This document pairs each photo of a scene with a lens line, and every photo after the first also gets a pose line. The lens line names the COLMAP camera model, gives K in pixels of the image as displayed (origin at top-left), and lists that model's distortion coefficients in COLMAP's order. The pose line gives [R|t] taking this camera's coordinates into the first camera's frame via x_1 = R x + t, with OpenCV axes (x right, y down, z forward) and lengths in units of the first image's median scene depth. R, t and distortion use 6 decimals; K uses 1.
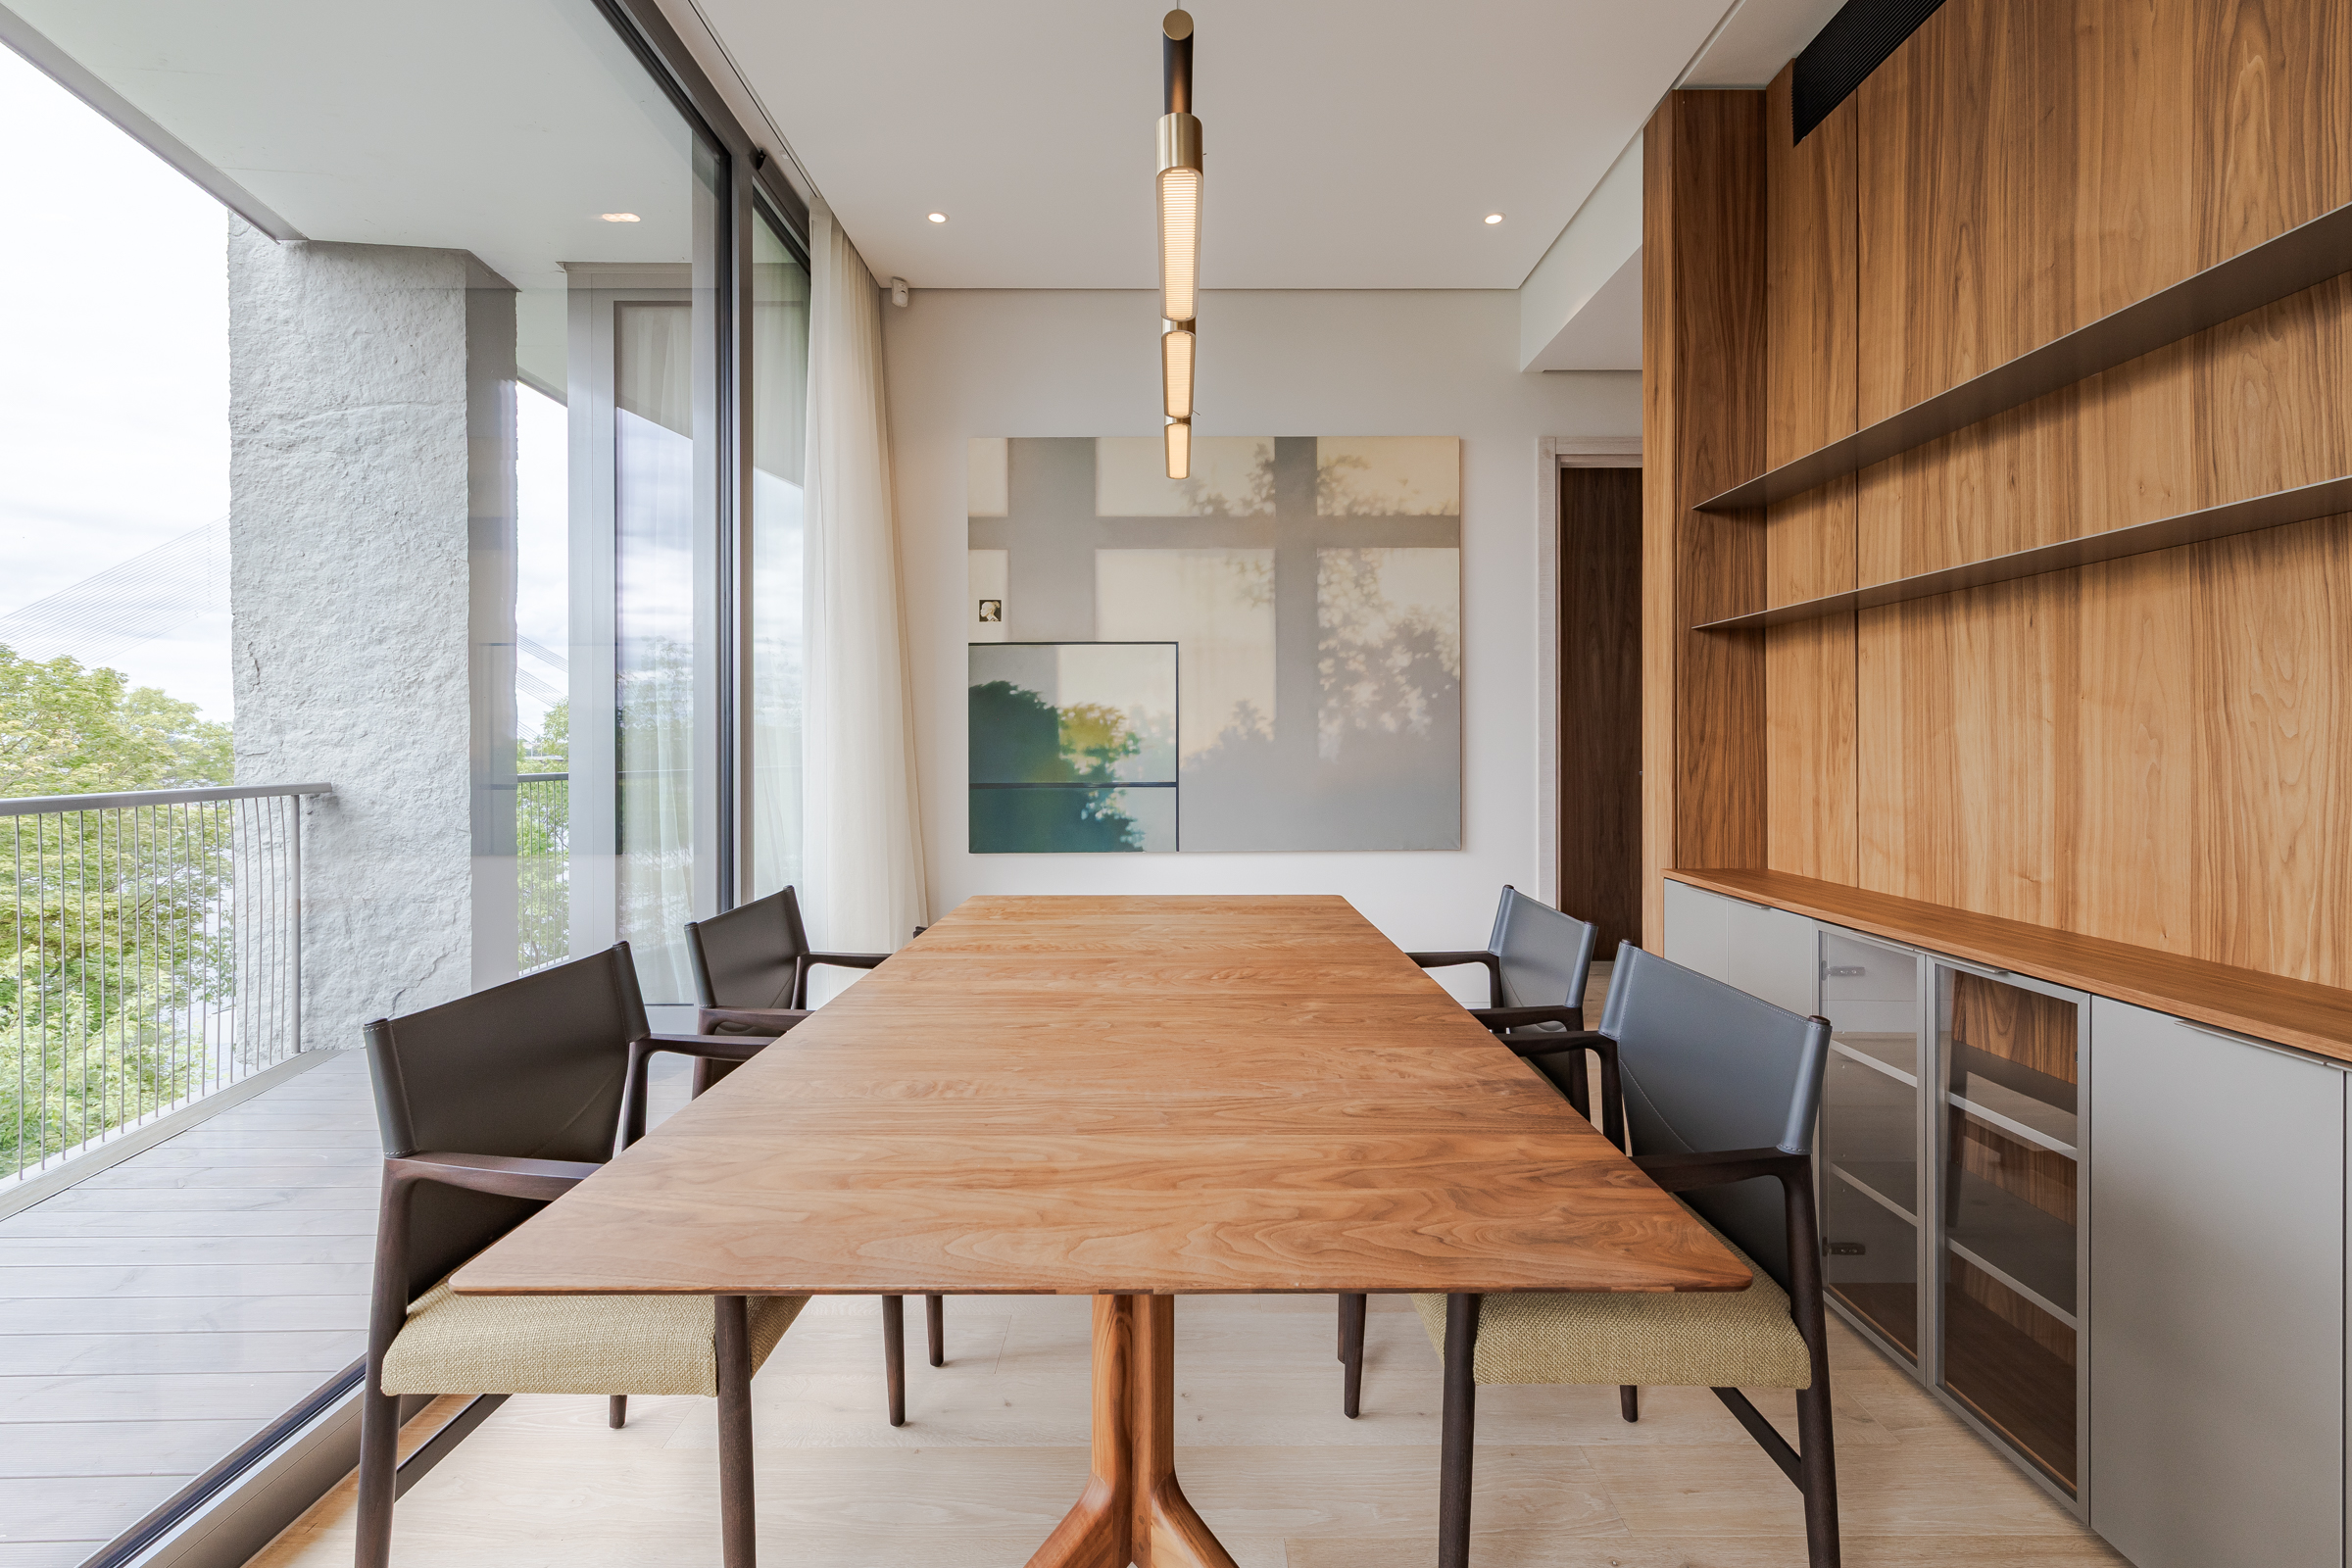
lens RADIAL K [[1017.3, 0, 1221.2], [0, 1017.3, 753.5], [0, 0, 1]] dist [0.004499, -0.001990]
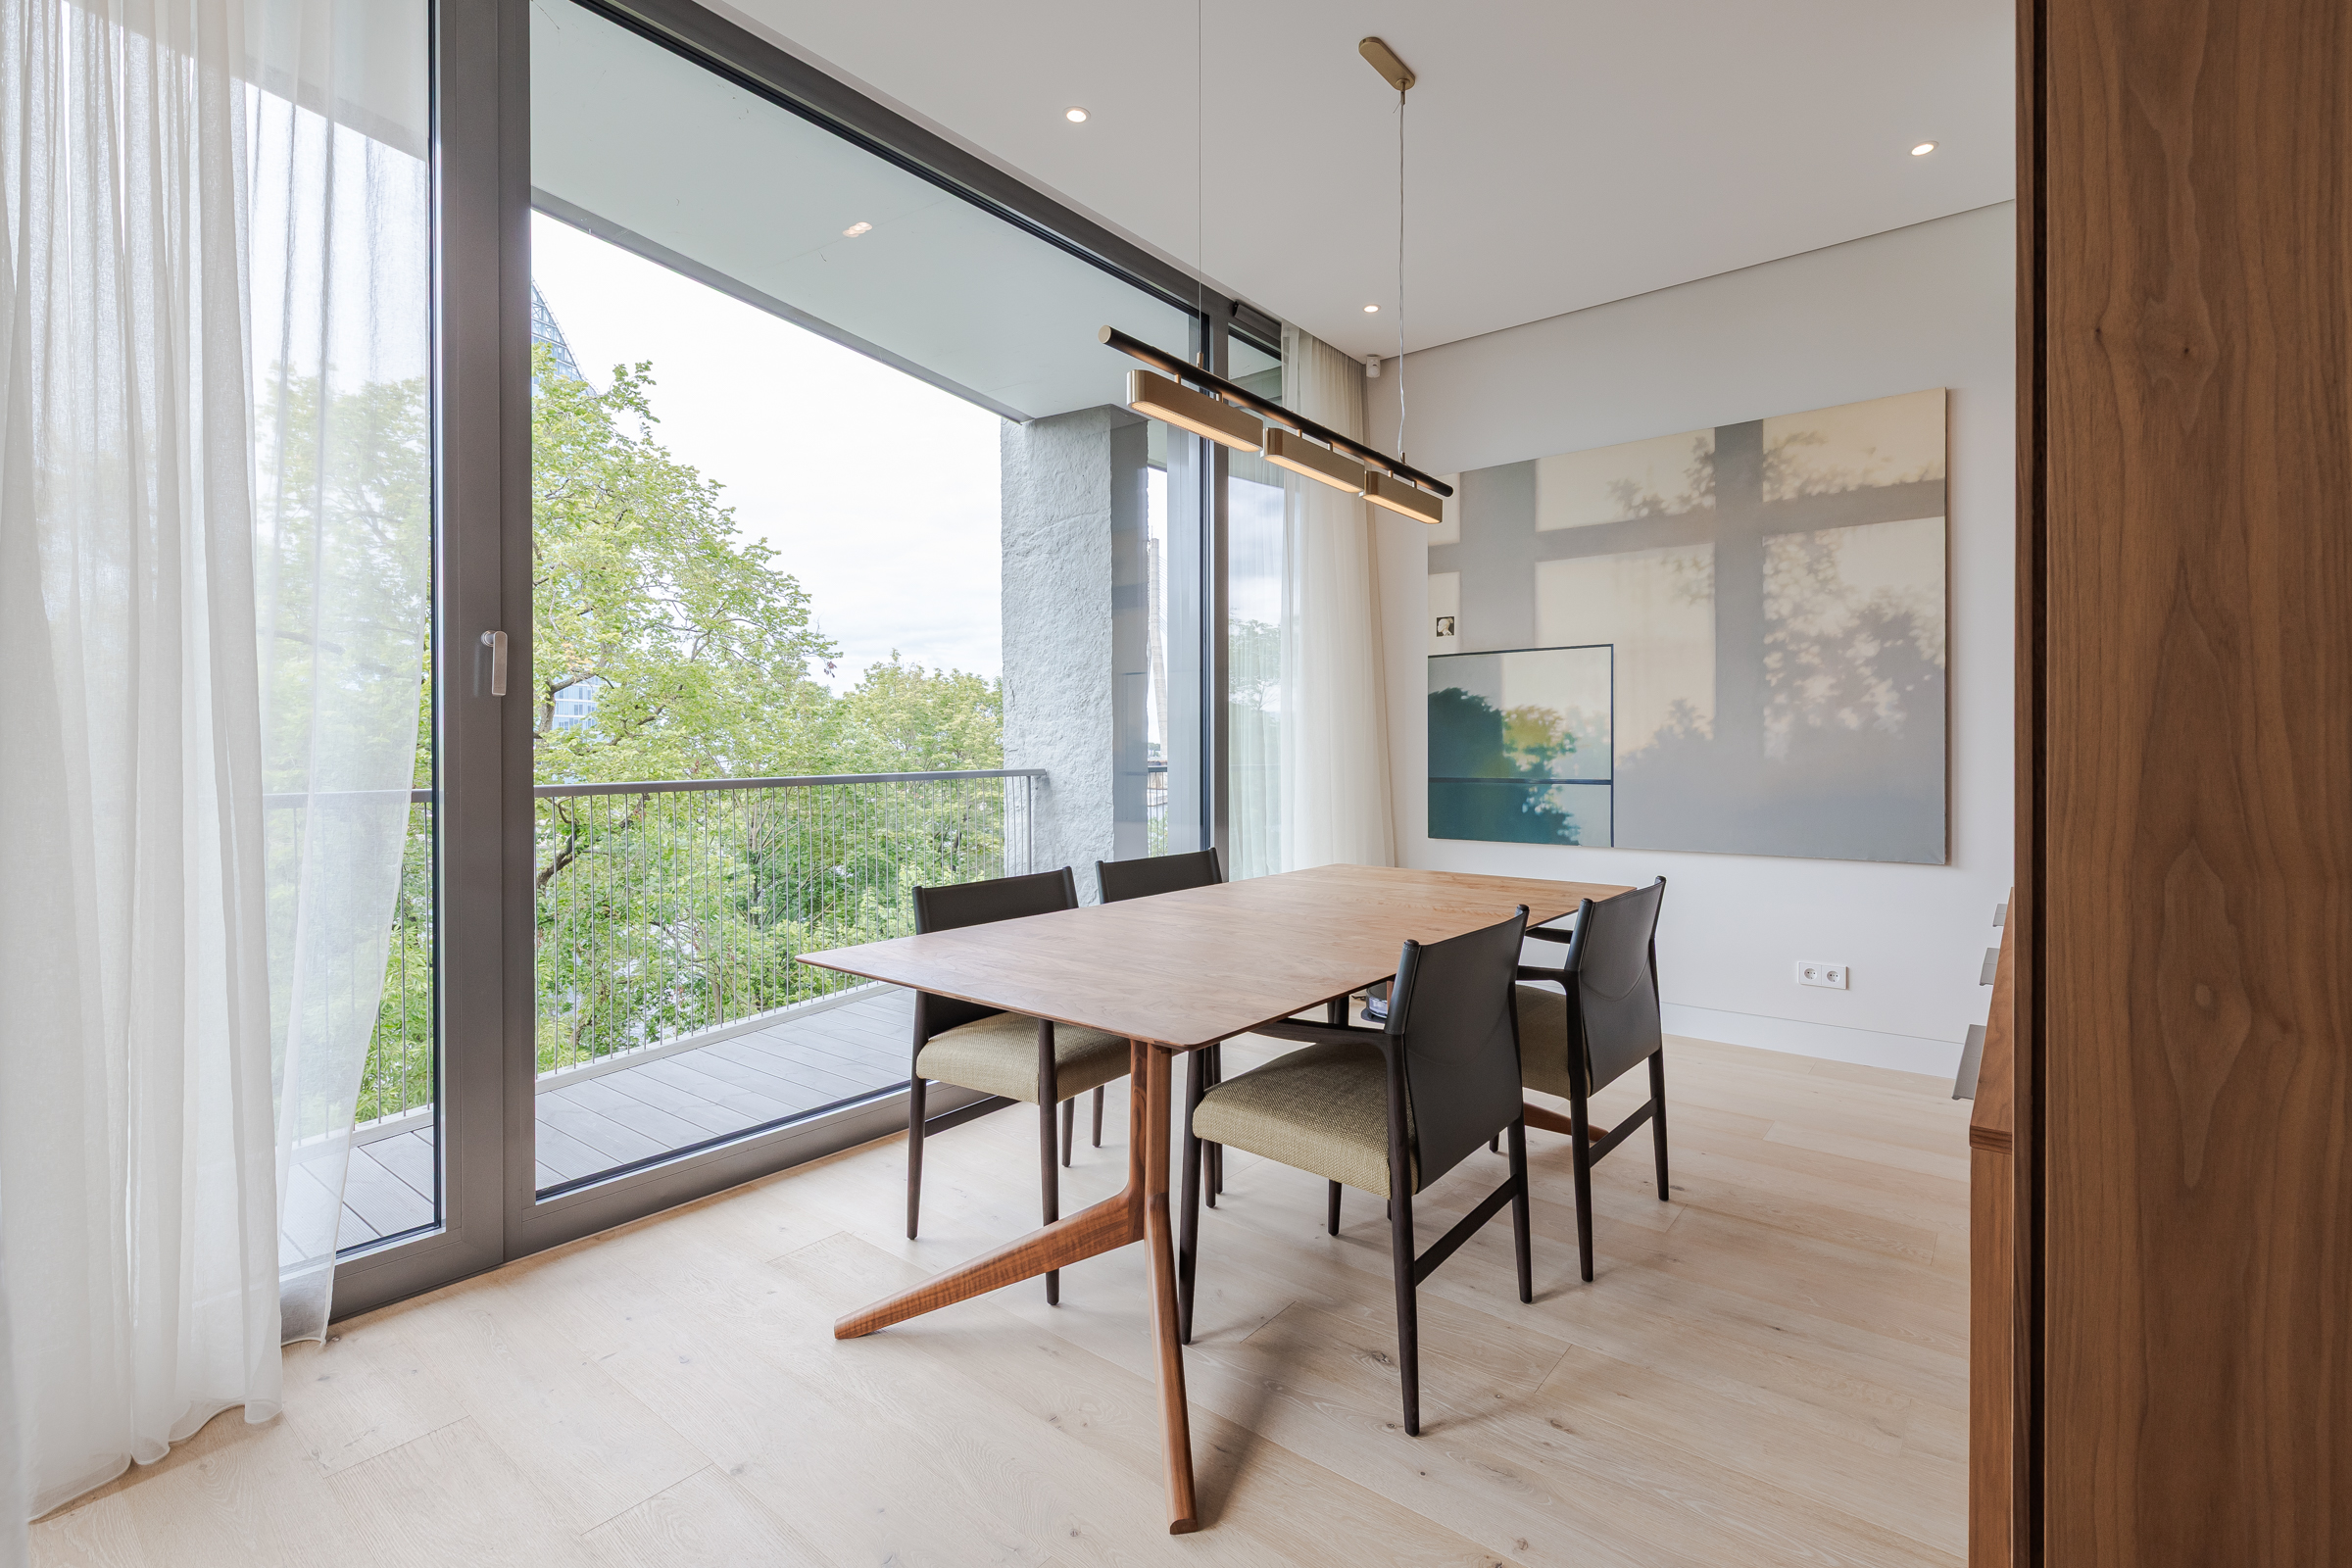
lens RADIAL K [[1017.3, 0, 1229.3], [0, 1017.3, 761.3], [0, 0, 1]] dist [0.004499, -0.001990]
pose [[0.800510, 0.009205, -0.599249, 0.266904], [-0.004445, 0.999946, 0.009423, 0.001261], [0.599303, -0.004880, 0.800507, -0.061190]]
